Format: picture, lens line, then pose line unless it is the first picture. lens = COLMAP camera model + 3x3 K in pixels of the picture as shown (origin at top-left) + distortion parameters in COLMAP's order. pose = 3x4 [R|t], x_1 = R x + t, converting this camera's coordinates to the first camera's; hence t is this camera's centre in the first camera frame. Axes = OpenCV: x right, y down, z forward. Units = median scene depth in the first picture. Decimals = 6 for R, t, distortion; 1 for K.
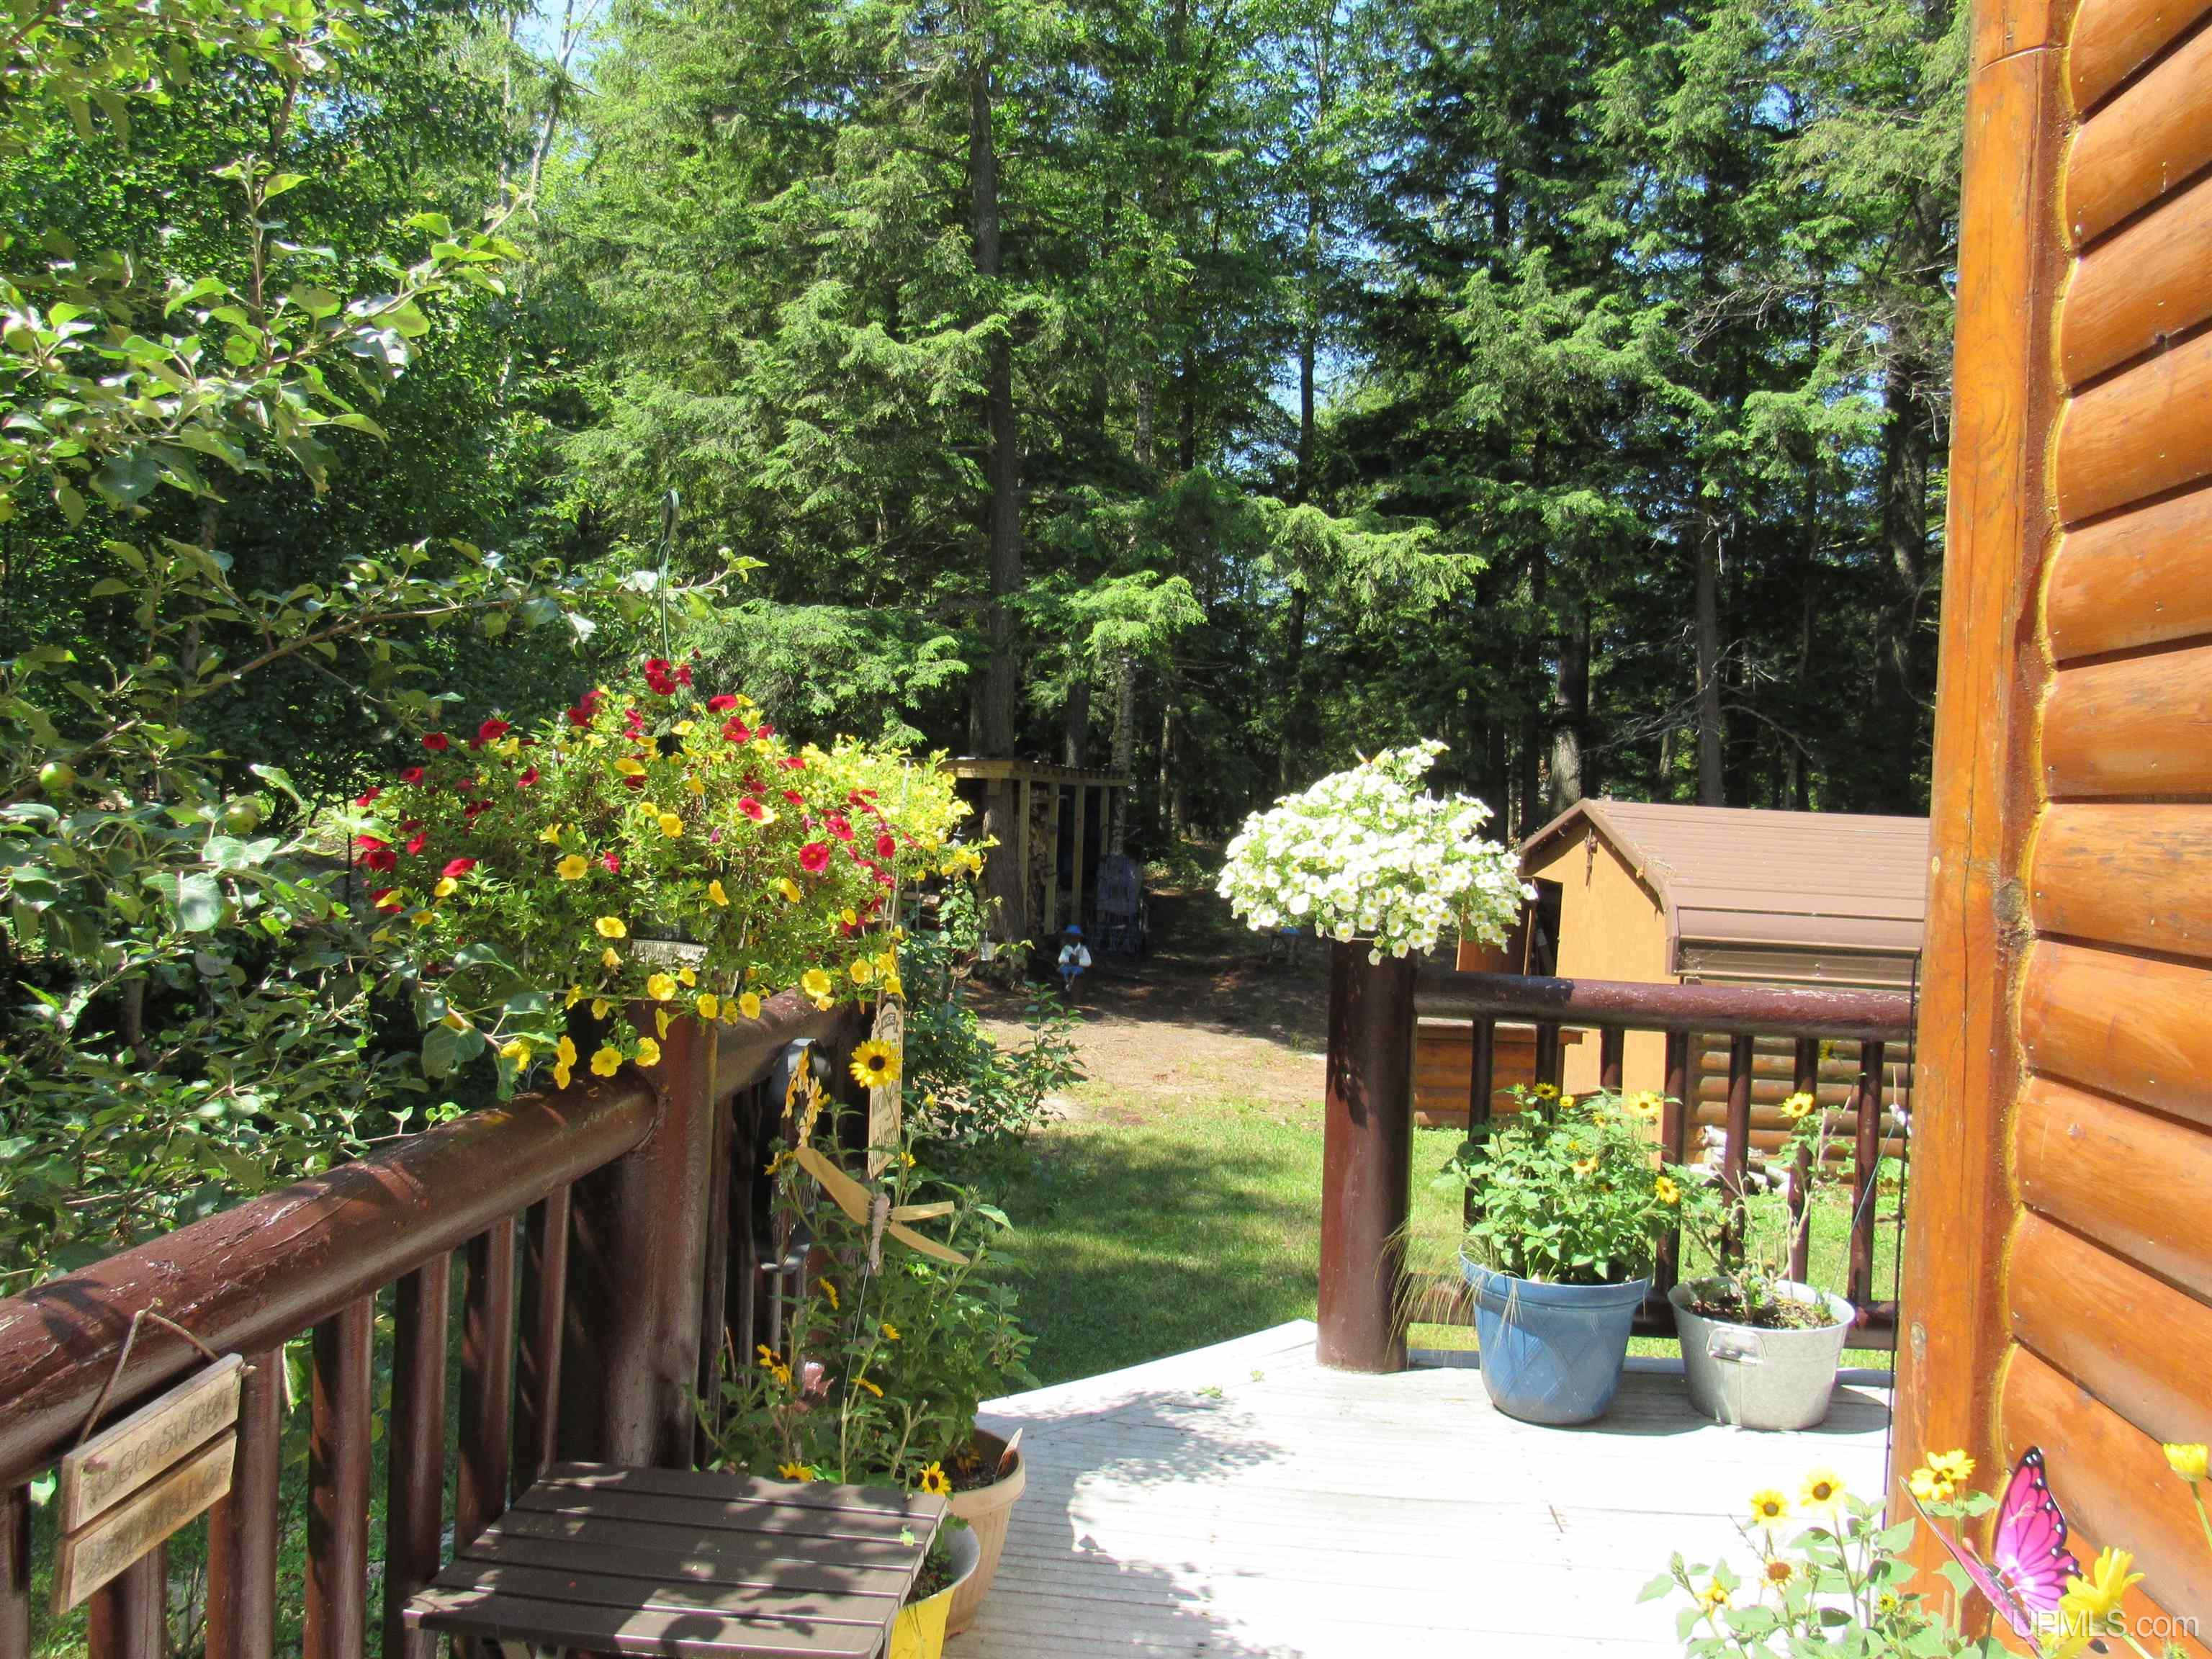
lens RADIAL K [[1804.7, 0, 1100.1], [0, 1804.7, 825.3], [0, 0, 1]] dist [-0.044554, 0.004127]
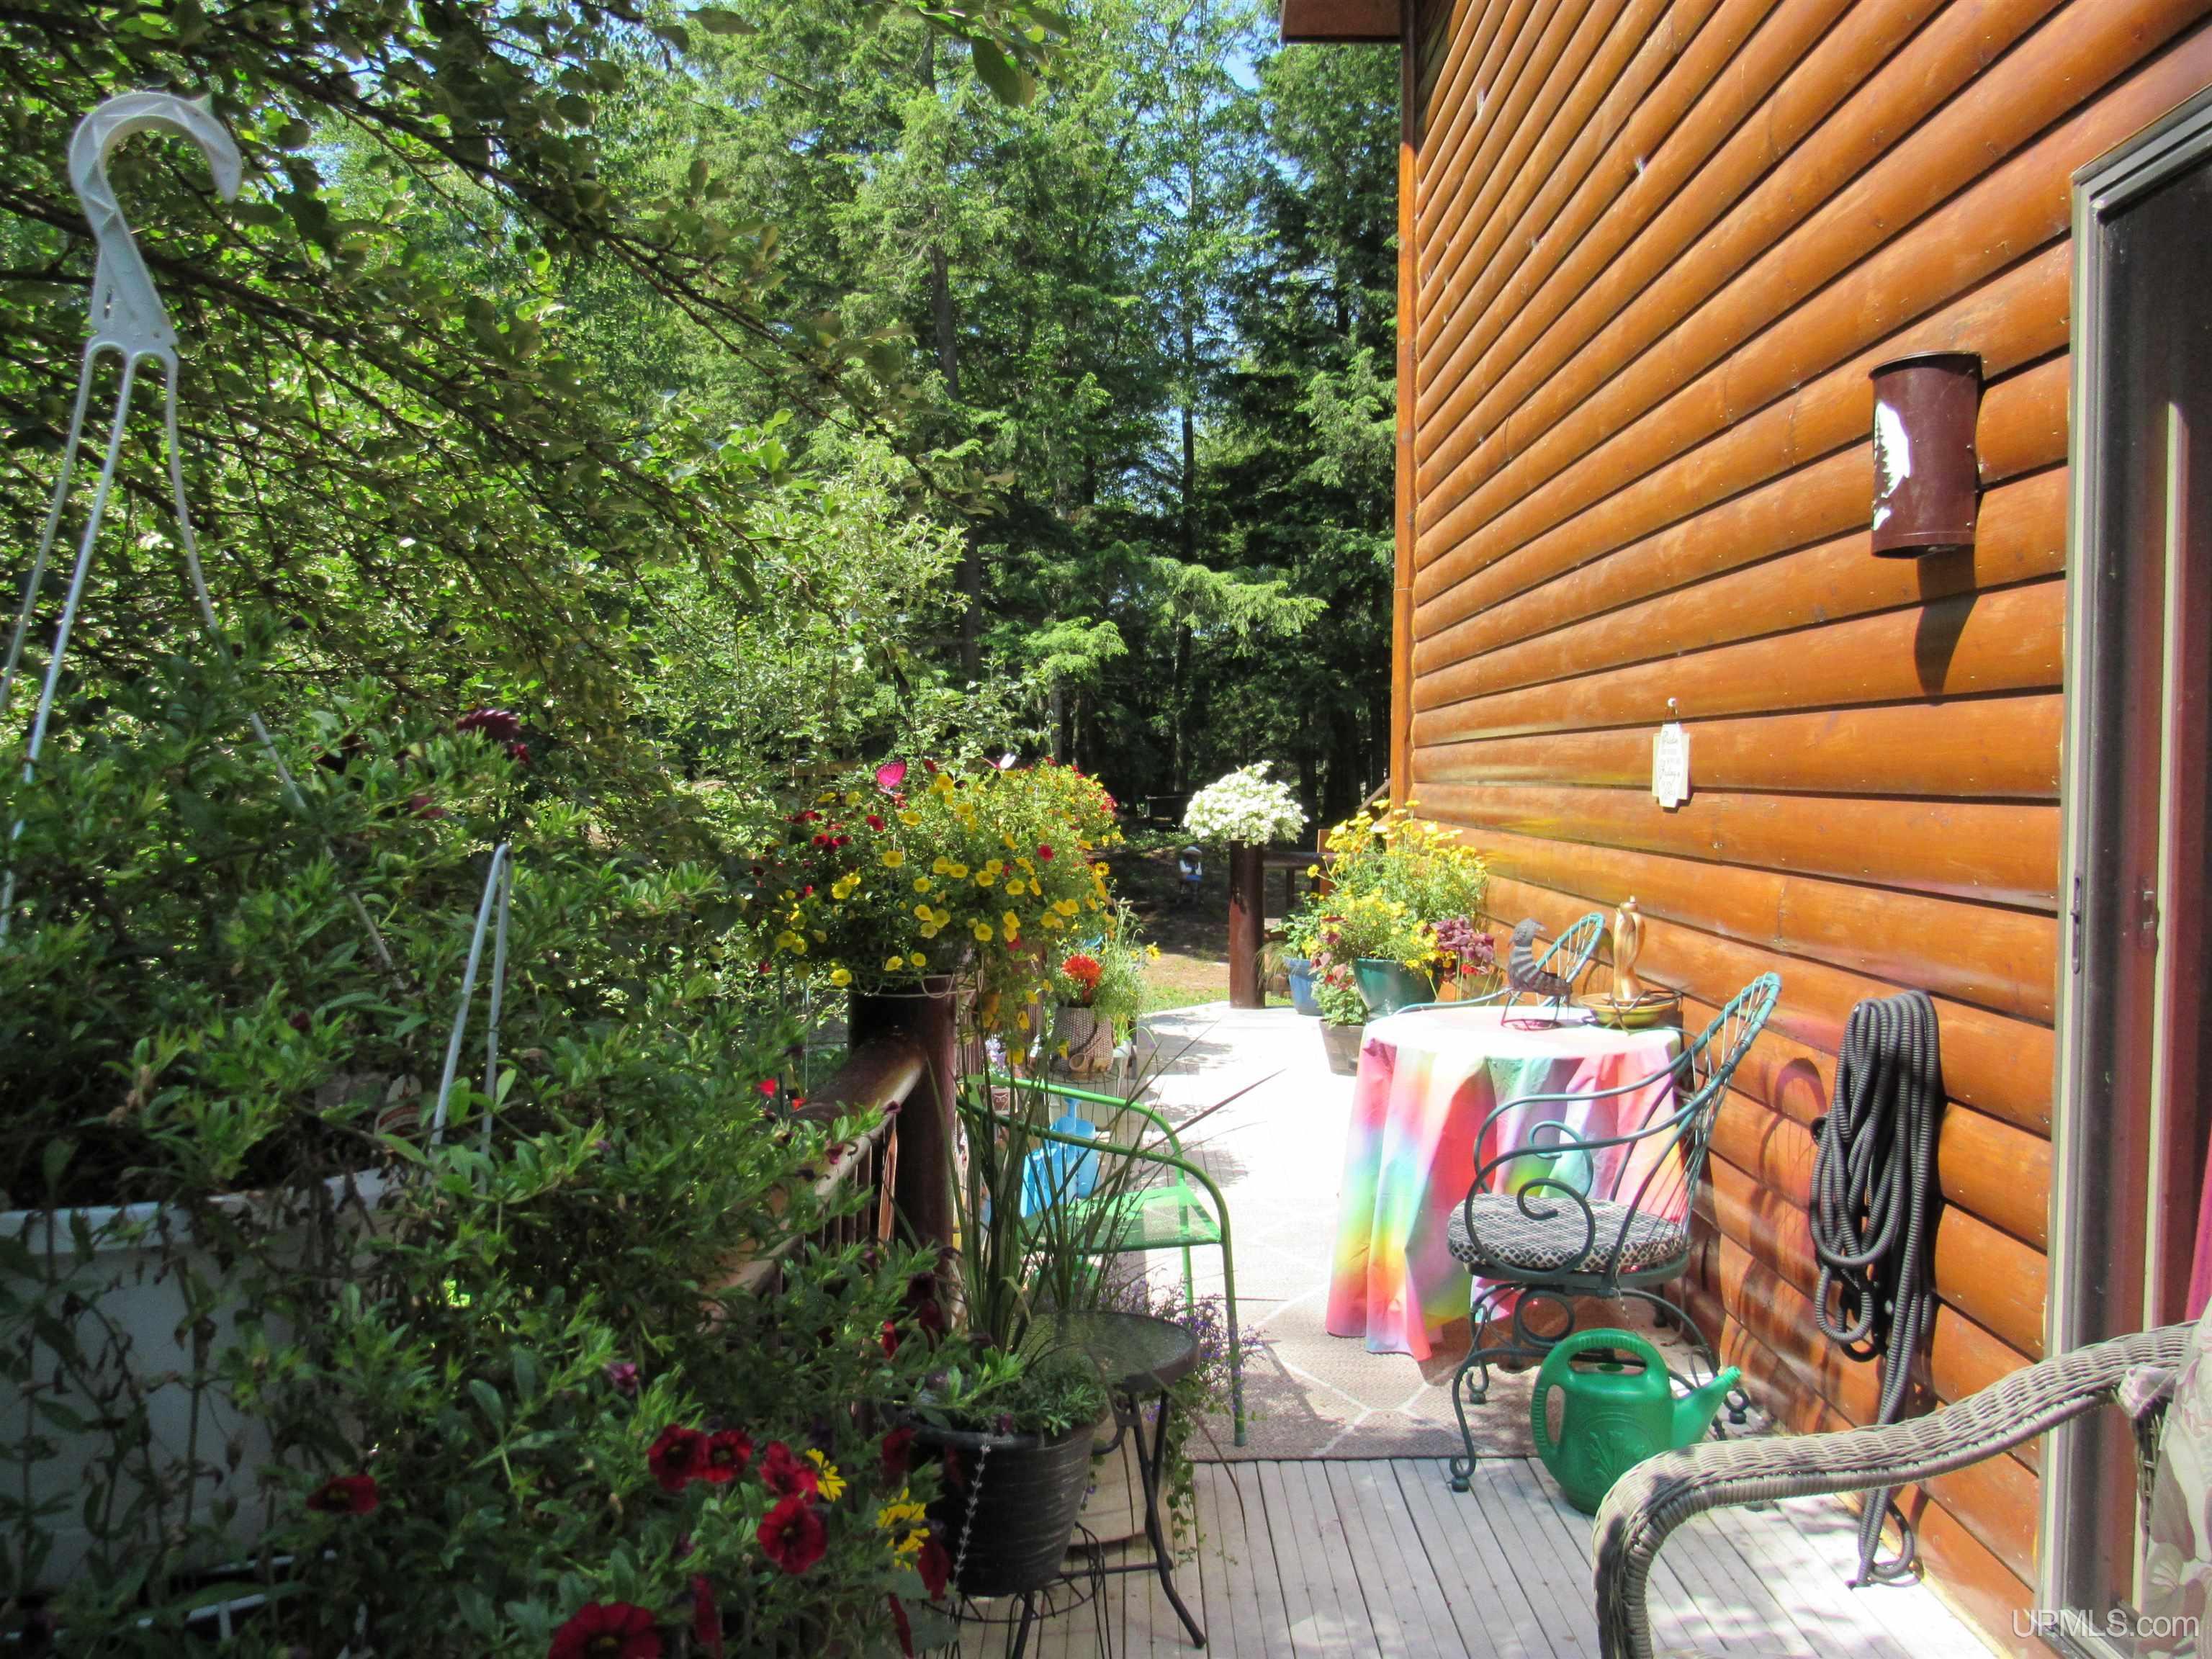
lens RADIAL K [[1804.7, 0, 1108.3], [0, 1804.7, 831.7], [0, 0, 1]] dist [-0.044554, 0.004127]
pose [[0.997142, -0.036254, 0.066282, -0.051599], [0.035255, 0.999247, 0.016182, 0.000851], [-0.066819, -0.013799, 0.997670, -0.374209]]
